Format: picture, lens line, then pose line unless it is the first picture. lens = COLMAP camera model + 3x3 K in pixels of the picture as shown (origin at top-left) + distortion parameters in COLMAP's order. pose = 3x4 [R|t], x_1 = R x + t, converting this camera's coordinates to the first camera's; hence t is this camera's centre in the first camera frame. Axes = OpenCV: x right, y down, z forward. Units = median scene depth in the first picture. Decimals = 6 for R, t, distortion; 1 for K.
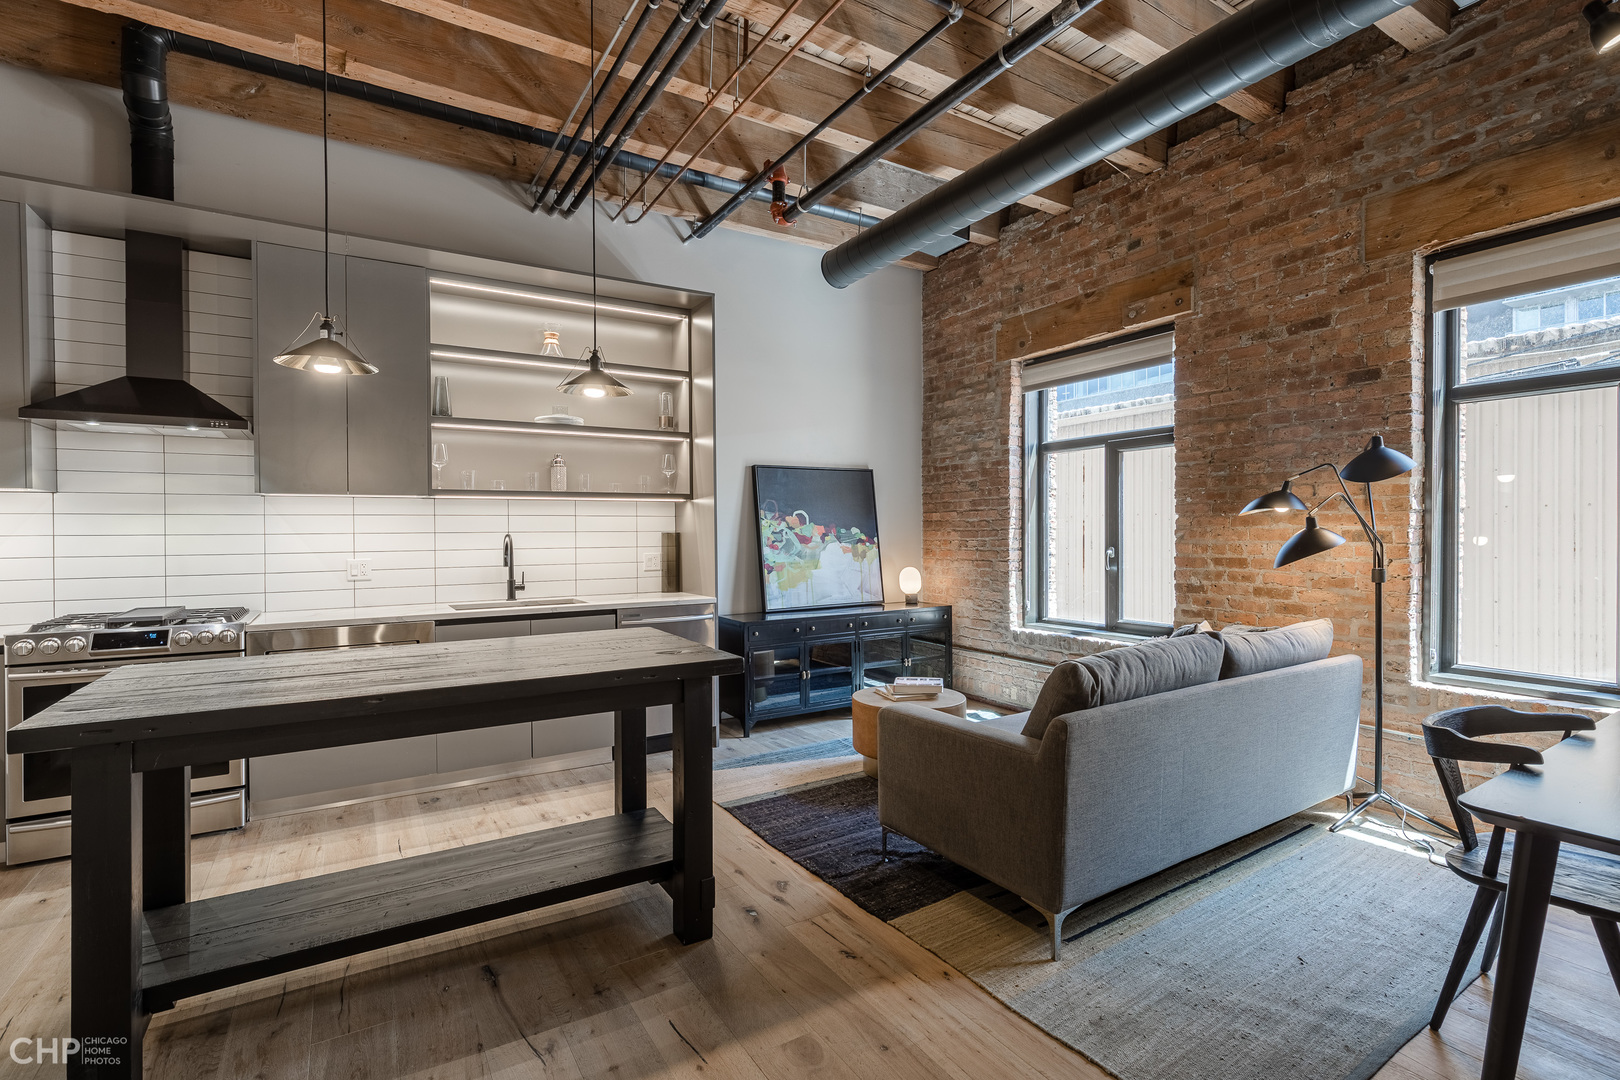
lens RADIAL K [[747.8, 0, 805.9], [0, 747.8, 534.7], [0, 0, 1]] dist [-0.002592, 0.000938]
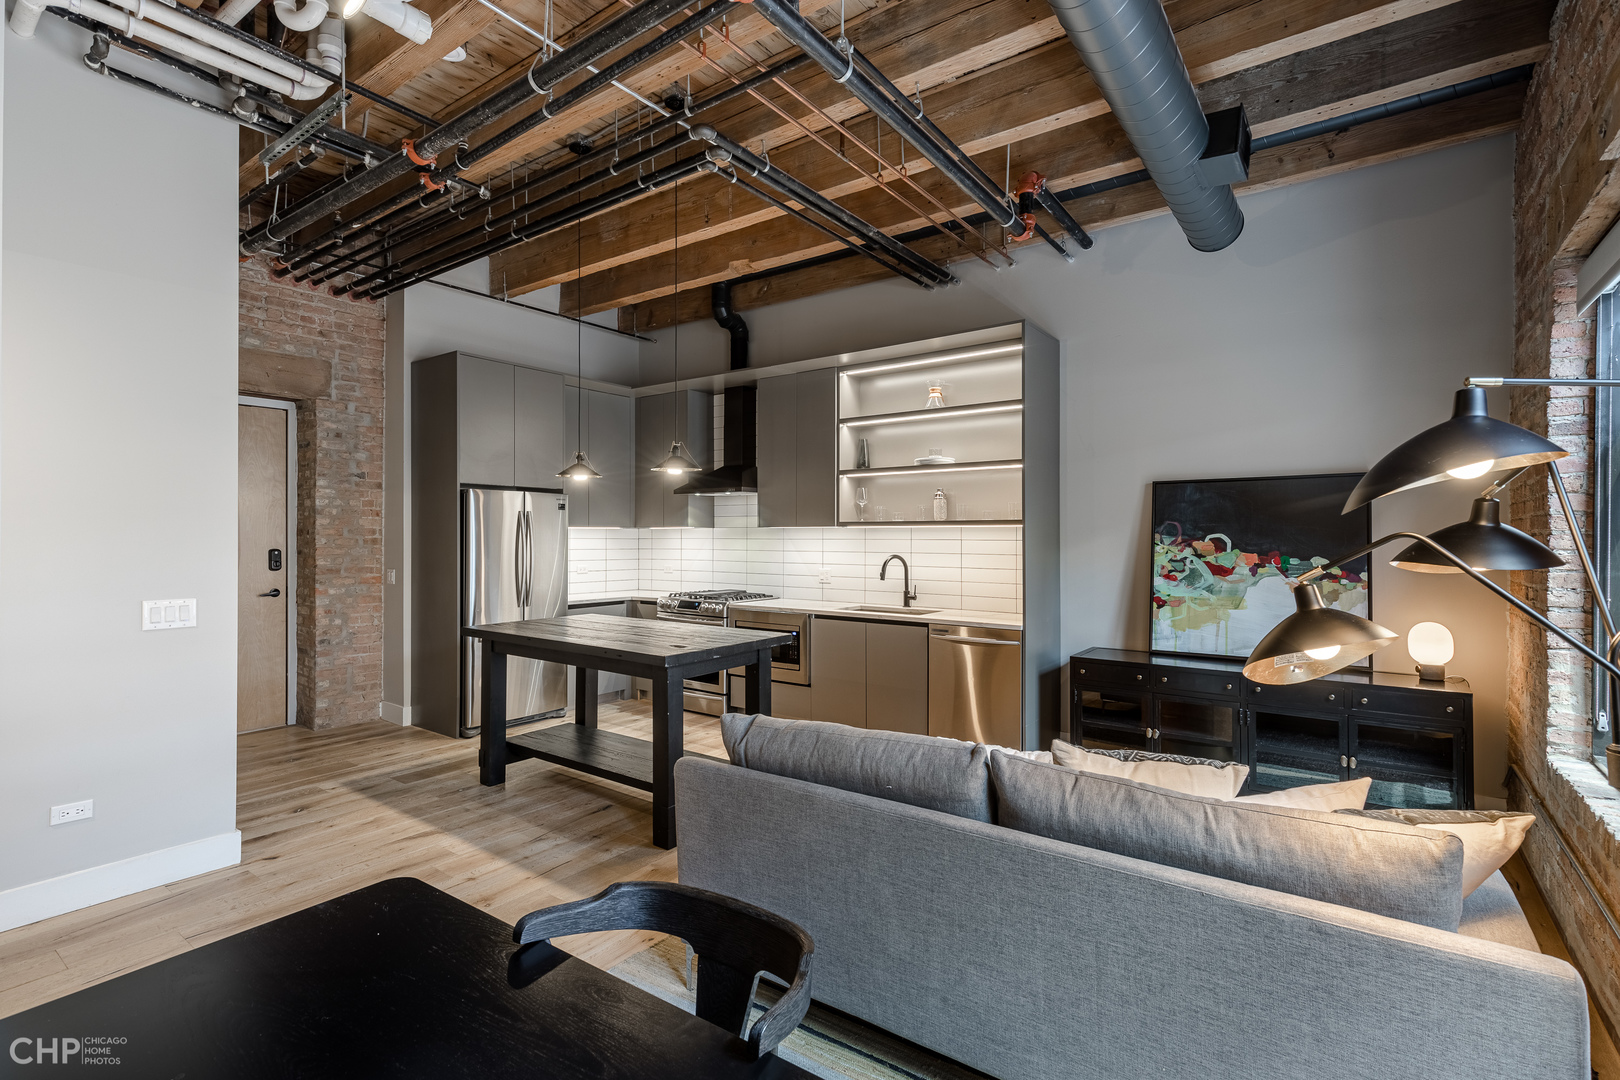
lens RADIAL K [[723.8, 0, 816.5], [0, 723.8, 532.8], [0, 0, 1]] dist [0.007812, -0.000297]
pose [[0.404651, 0.004275, -0.914461, 0.758879], [-0.011720, 0.999931, -0.000512, -0.040485], [0.914396, 0.010925, 0.404673, 0.422782]]
